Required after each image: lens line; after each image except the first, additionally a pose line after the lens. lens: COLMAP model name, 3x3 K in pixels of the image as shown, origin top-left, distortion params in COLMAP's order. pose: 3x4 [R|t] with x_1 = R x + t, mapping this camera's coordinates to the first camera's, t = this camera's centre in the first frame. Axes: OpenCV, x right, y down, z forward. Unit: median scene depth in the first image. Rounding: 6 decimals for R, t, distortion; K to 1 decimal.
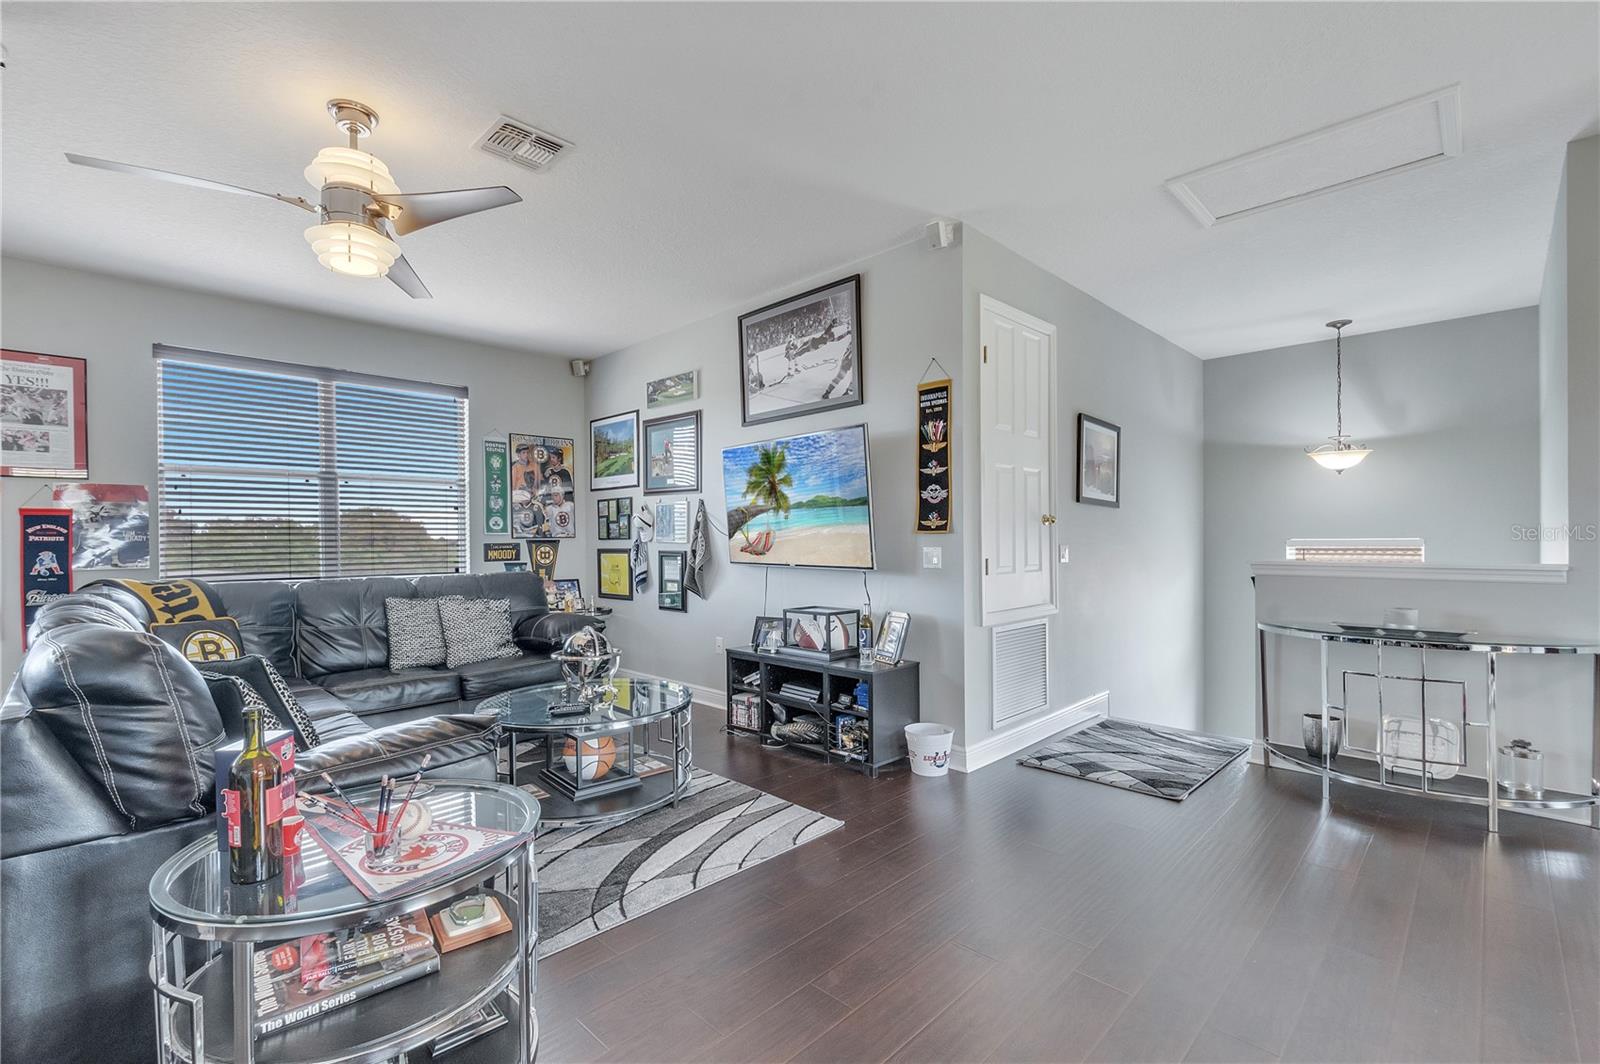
lens RADIAL K [[708.8, 0, 798.3], [0, 708.8, 544.5], [0, 0, 1]] dist [0.000103, -0.002198]
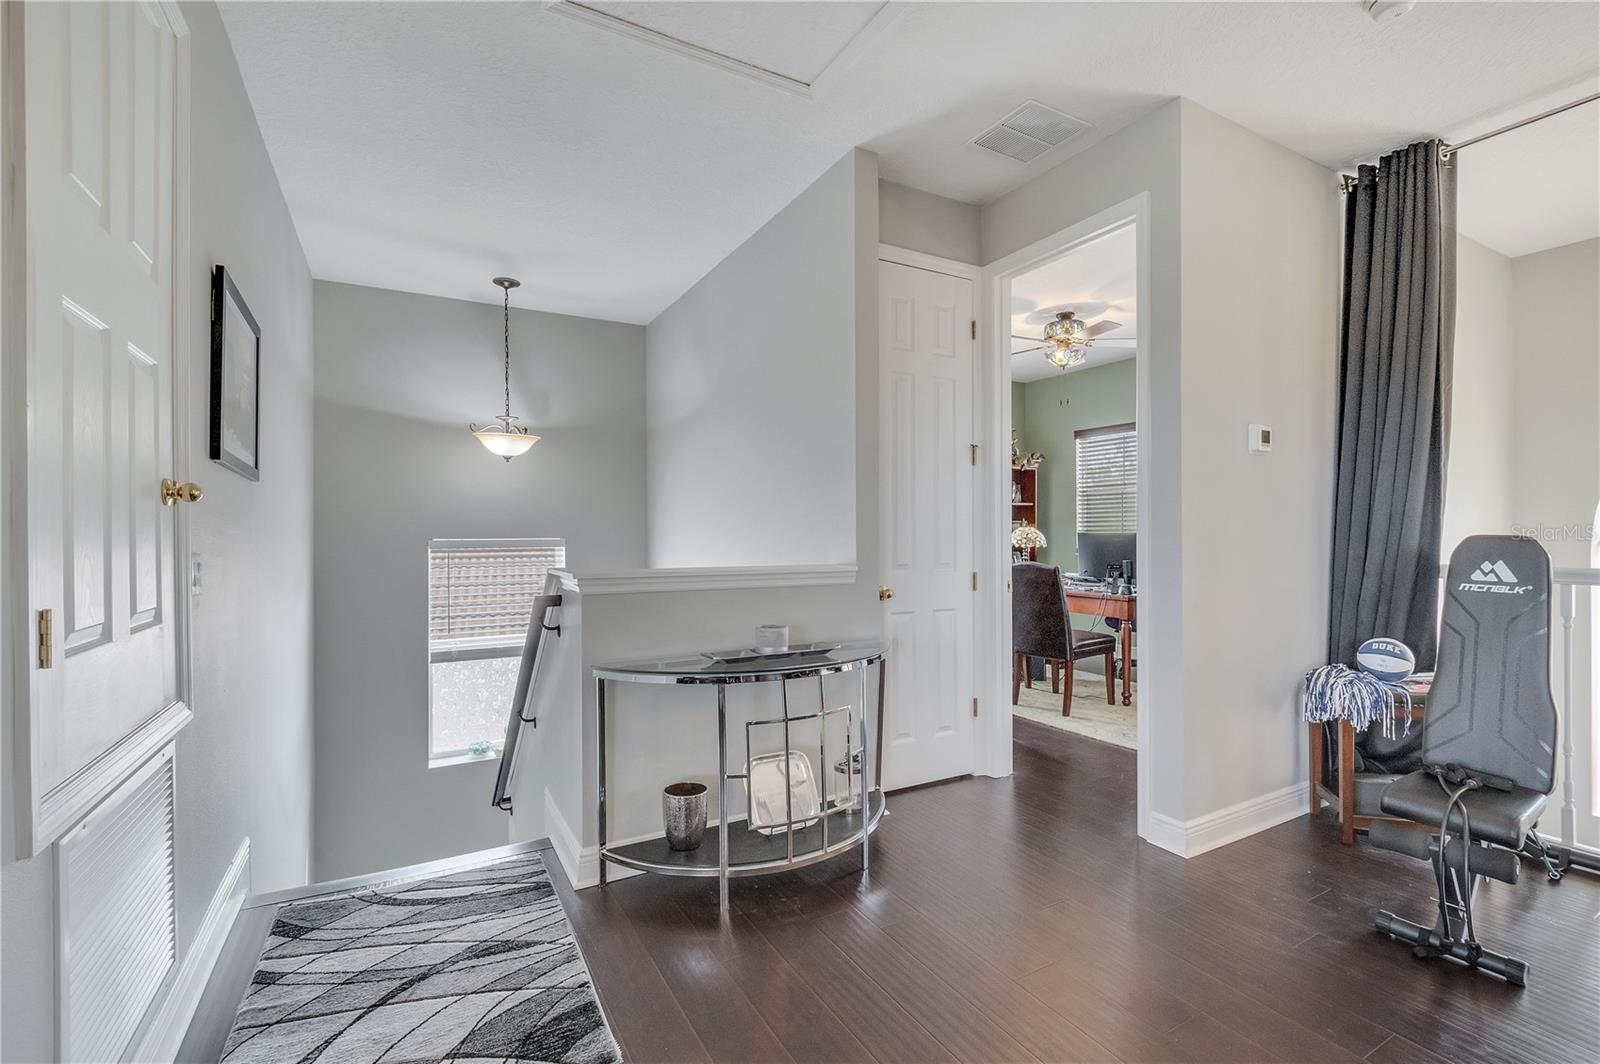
lens RADIAL K [[708.8, 0, 793.2], [0, 708.8, 525.3], [0, 0, 1]] dist [0.000103, -0.002198]
pose [[0.272446, 0.015206, 0.962051, 0.058736], [0.006070, 0.999828, -0.017522, -0.007724], [-0.962152, 0.010613, 0.272307, 0.534485]]
